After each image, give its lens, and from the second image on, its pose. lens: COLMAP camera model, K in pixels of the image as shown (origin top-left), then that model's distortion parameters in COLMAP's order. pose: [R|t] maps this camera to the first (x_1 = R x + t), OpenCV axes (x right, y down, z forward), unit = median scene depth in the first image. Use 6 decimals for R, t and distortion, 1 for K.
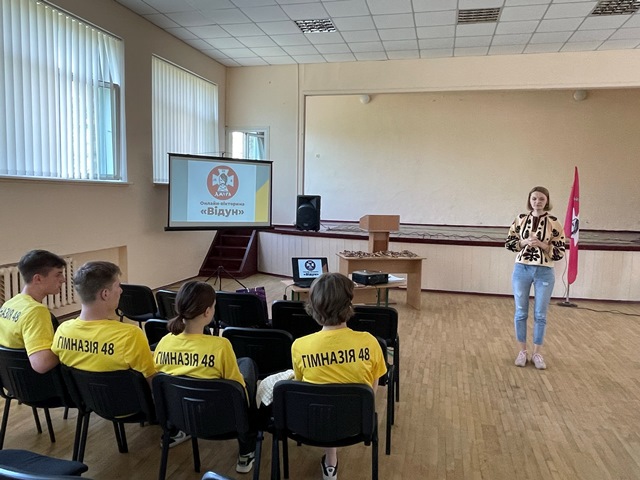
lens RADIAL K [[495.5, 0, 325.0], [0, 495.5, 235.6], [0, 0, 1]] dist [0.062354, -0.064930]
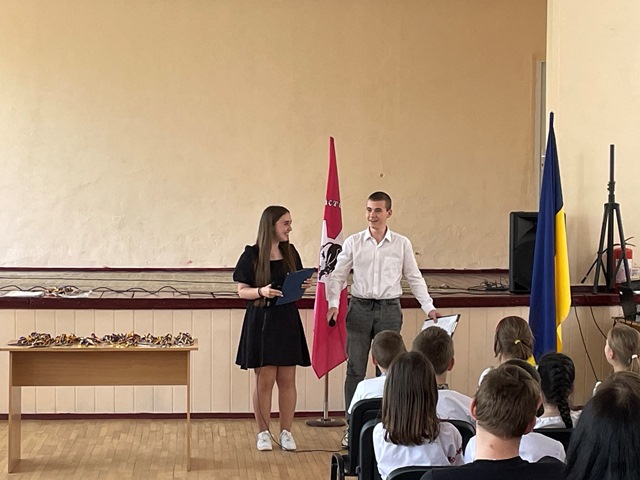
lens RADIAL K [[1518.7, 0, 317.1], [0, 1518.7, 238.0], [0, 0, 1]] dist [0.100436, 0.000000]
pose [[0.951087, -0.021611, 0.308167, 0.030964], [0.037708, 0.998212, -0.046375, 0.025378], [-0.306614, 0.055727, 0.950201, -0.341385]]
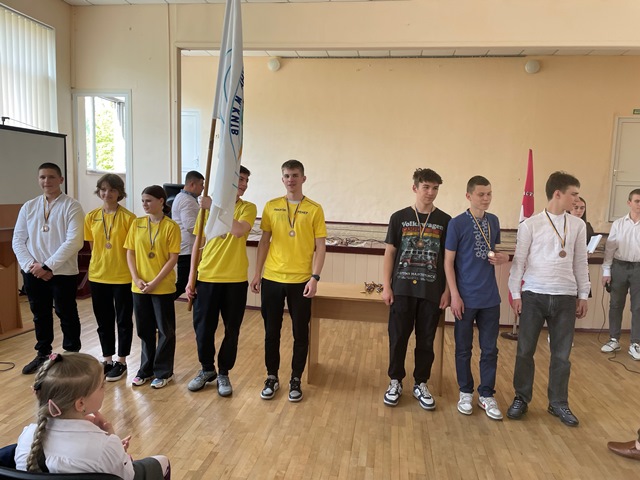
lens RADIAL K [[495.5, 0, 321.6], [0, 495.5, 245.6], [0, 0, 1]] dist [0.062354, -0.064930]
pose [[0.995530, 0.001899, 0.094426, 0.118426], [-0.005172, 0.999394, 0.034427, -0.018102], [-0.094304, -0.034761, 0.994936, 0.268210]]
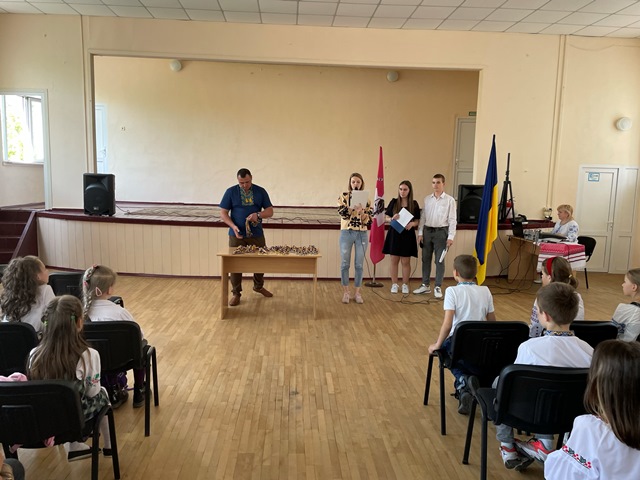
lens RADIAL K [[495.5, 0, 314.5], [0, 495.5, 235.8], [0, 0, 1]] dist [0.062354, -0.064930]
pose [[0.960621, -0.030670, 0.276165, 0.090712], [0.019585, 0.998891, 0.042806, -0.004642], [-0.277172, -0.035712, 0.960156, 0.081199]]
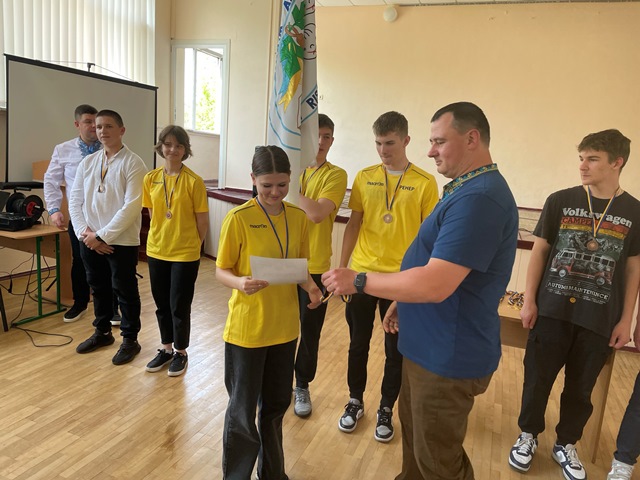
lens RADIAL K [[495.5, 0, 319.3], [0, 495.5, 246.1], [0, 0, 1]] dist [0.062354, -0.064930]
pose [[0.990898, 0.078316, -0.109492, 0.121452], [-0.067545, 0.992808, 0.098846, -0.022393], [0.116446, -0.090551, 0.989061, 0.384334]]
